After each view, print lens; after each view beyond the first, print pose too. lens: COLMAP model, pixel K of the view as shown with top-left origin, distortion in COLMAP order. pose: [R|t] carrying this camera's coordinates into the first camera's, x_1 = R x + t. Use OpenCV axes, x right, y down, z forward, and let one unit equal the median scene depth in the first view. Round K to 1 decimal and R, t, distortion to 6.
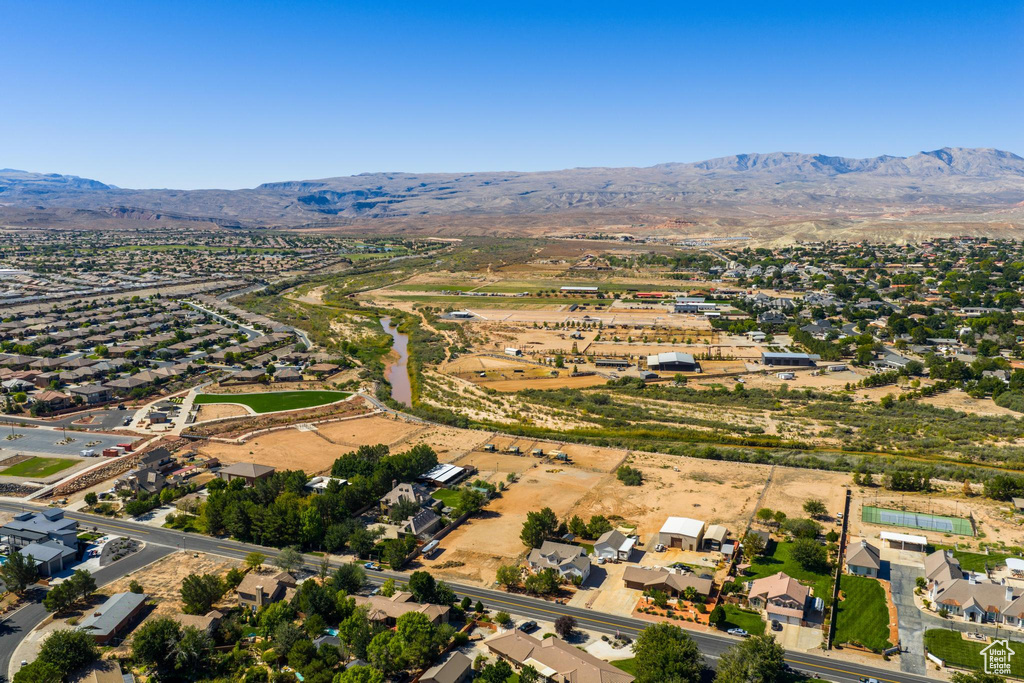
lens RADIAL K [[844.5, 0, 512.5], [0, 844.5, 351.2], [0, 0, 1]] dist [0.024198, -0.038760]
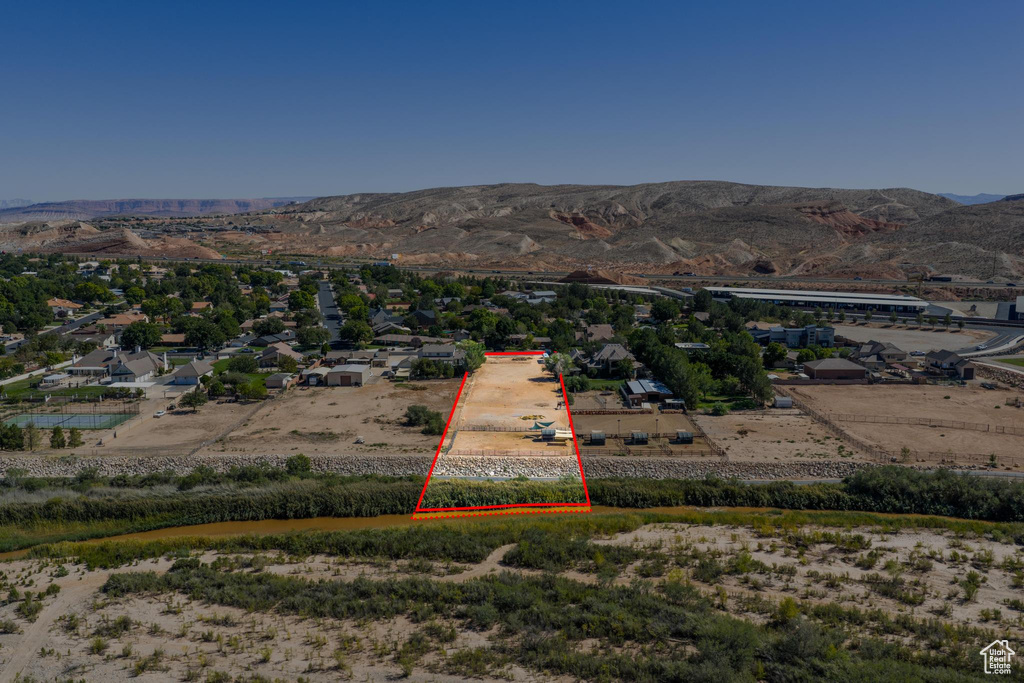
lens RADIAL K [[844.5, 0, 512.5], [0, 844.5, 351.2], [0, 0, 1]] dist [0.024198, -0.038760]
pose [[-0.924942, 0.058248, -0.375619, 0.217071], [-0.063526, 0.950602, 0.303843, -0.080840], [0.374762, 0.304899, -0.875551, 1.064682]]
